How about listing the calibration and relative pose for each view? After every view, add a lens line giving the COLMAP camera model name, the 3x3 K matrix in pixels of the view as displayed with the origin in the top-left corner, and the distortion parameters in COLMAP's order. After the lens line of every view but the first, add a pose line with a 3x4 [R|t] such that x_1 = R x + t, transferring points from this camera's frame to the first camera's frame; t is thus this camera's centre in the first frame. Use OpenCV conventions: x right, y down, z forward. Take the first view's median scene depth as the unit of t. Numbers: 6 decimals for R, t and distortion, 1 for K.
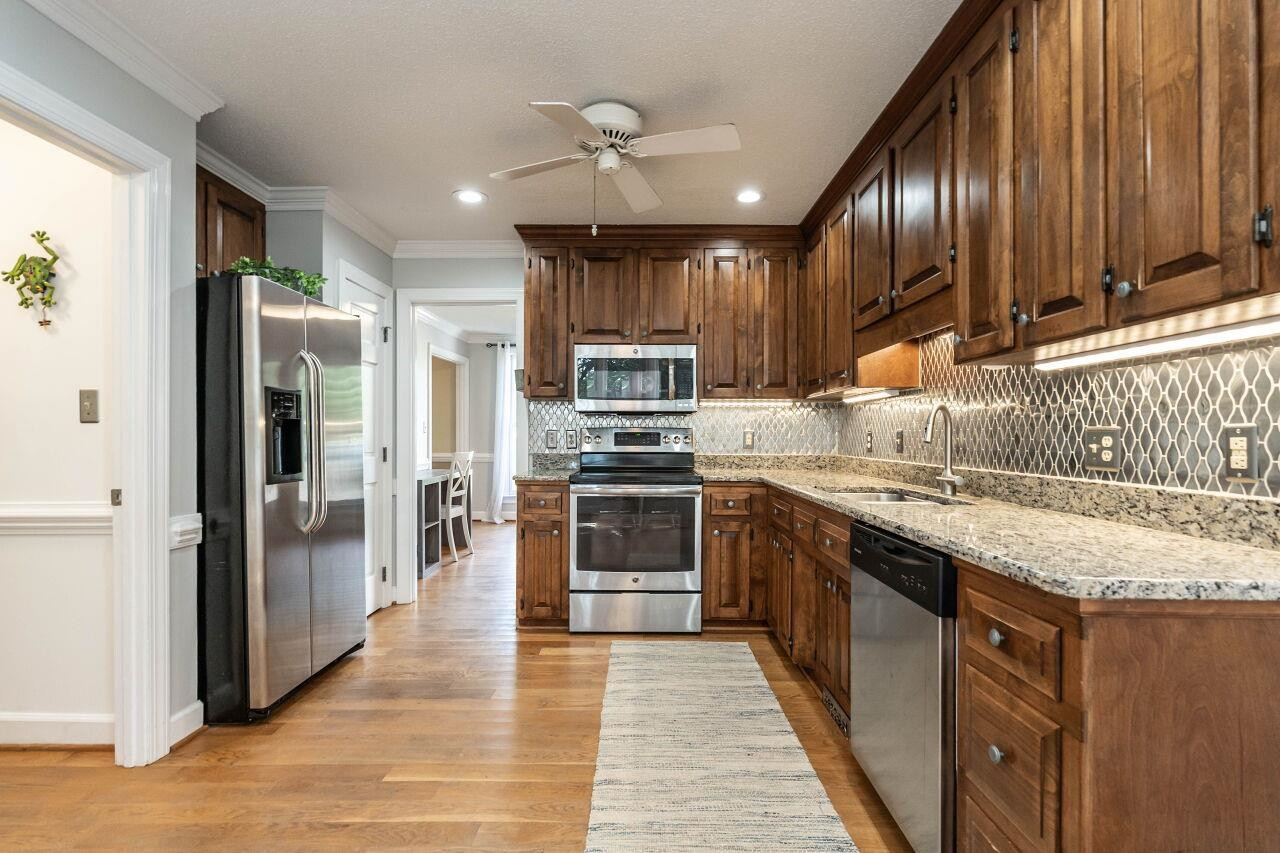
lens RADIAL K [[597.0, 0, 637.7], [0, 597.0, 430.2], [0, 0, 1]] dist [-0.003943, -0.000013]
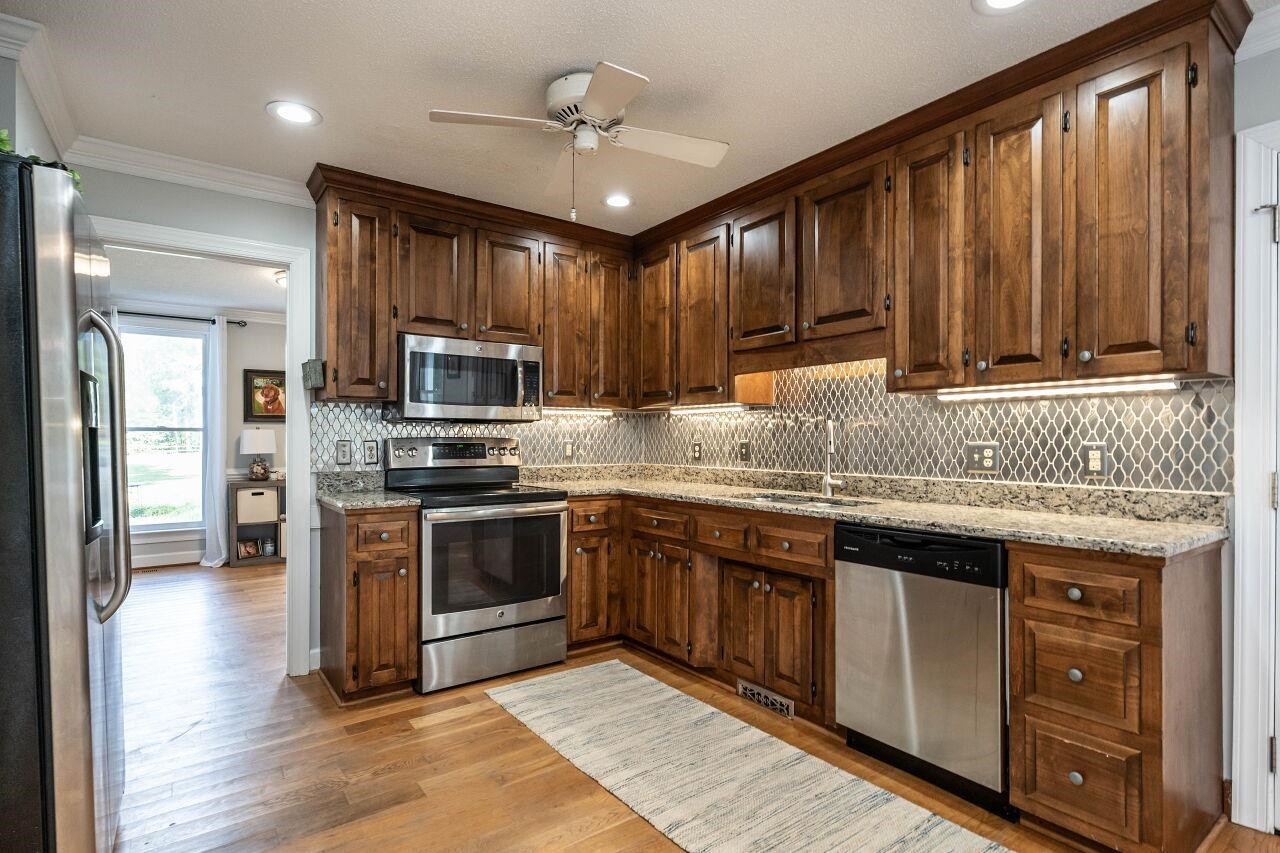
lens RADIAL K [[642.6, 0, 640.6], [0, 642.6, 436.5], [0, 0, 1]] dist [-0.000591, 0.001096]
pose [[0.797321, -0.000231, 0.603556, -0.487761], [-0.003138, 0.999985, 0.004528, -0.015069], [-0.603548, -0.005504, 0.797308, 0.165267]]
